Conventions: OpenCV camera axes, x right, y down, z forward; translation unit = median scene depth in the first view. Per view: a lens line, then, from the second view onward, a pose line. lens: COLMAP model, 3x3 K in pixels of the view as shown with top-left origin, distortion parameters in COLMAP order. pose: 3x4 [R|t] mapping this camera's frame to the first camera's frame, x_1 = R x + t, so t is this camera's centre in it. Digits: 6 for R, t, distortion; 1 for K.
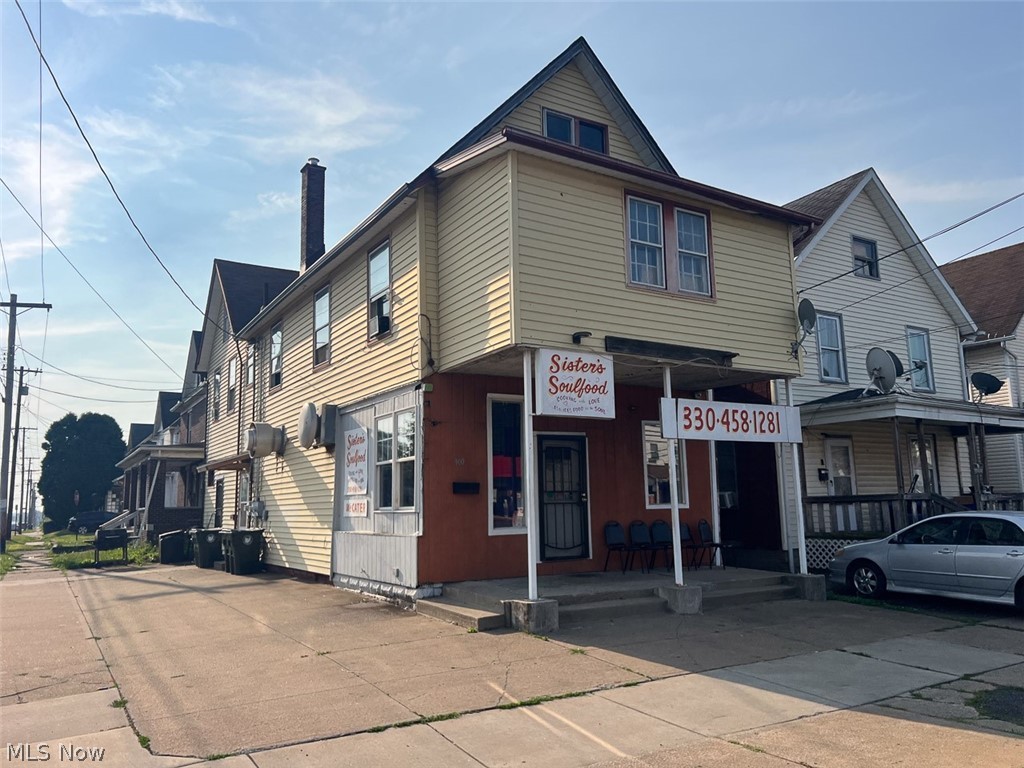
lens RADIAL K [[769.8, 0, 510.5], [0, 769.8, 391.7], [0, 0, 1]] dist [0.021402, -0.011329]
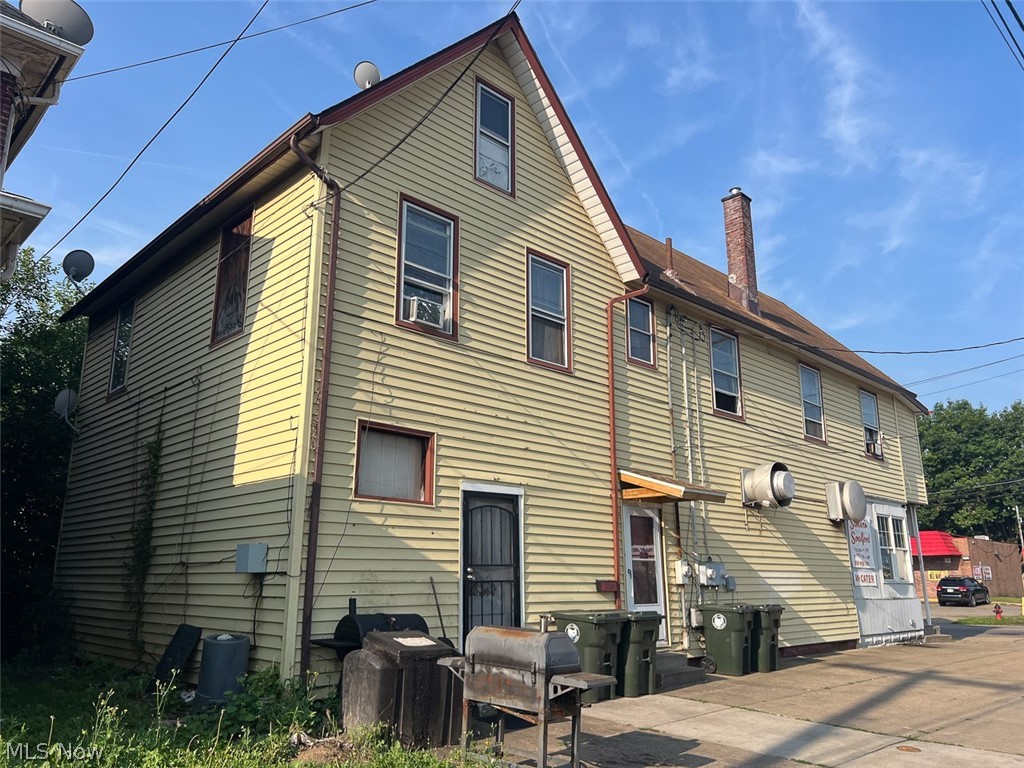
lens RADIAL K [[769.8, 0, 519.7], [0, 769.8, 385.4], [0, 0, 1]] dist [0.021402, -0.011329]
pose [[-0.218945, 0.259773, 0.940522, -1.395612], [-0.143977, 0.944756, -0.294459, 0.316808], [-0.965056, -0.199884, -0.169448, 1.889949]]
